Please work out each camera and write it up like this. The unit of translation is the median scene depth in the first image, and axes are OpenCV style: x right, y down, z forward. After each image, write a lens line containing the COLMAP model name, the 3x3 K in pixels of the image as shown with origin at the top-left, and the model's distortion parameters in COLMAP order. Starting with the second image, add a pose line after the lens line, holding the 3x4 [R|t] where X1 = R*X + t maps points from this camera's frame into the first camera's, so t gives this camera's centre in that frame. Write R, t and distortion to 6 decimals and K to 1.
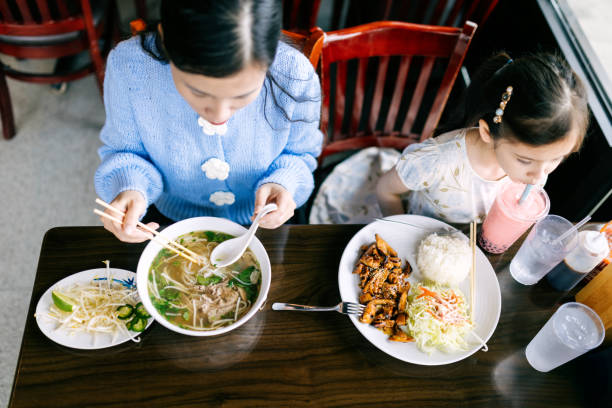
lens RADIAL K [[575.1, 0, 306.0], [0, 575.1, 204.0], [0, 0, 1]] dist [0.002400, 0.000082]
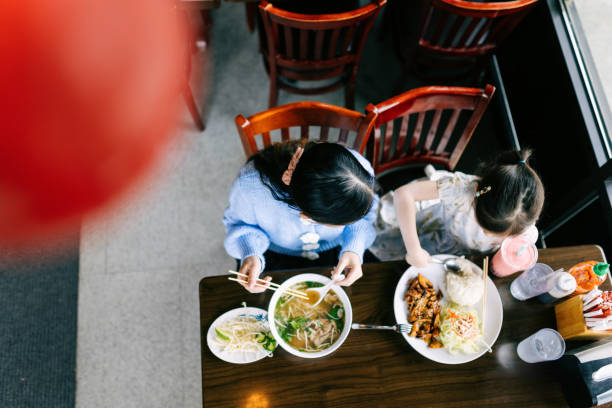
lens RADIAL K [[575.1, 0, 306.0], [0, 575.1, 204.0], [0, 0, 1]] dist [0.002400, 0.000082]
pose [[0.997227, -0.042058, -0.061393, -0.073072], [0.055806, 0.968402, 0.243072, -0.529512], [0.049230, -0.245824, 0.968064, -0.429613]]
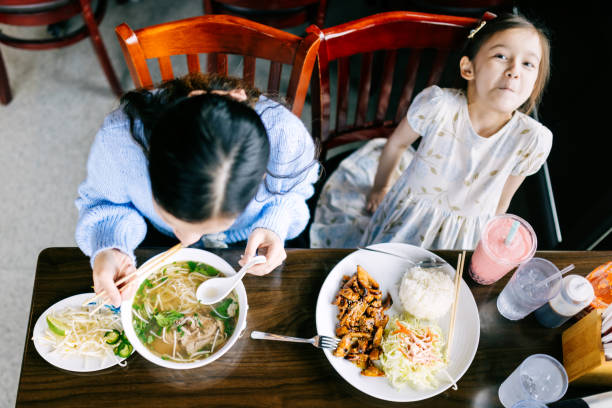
lens RADIAL K [[681.2, 0, 280.0], [0, 681.2, 236.5], [0, 0, 1]] dist [0.000932, -0.007893]
pose [[0.993451, 0.033821, -0.109138, 0.122642], [-0.013089, 0.982585, 0.185353, -0.226650], [0.113506, -0.182711, 0.976593, -0.163834]]
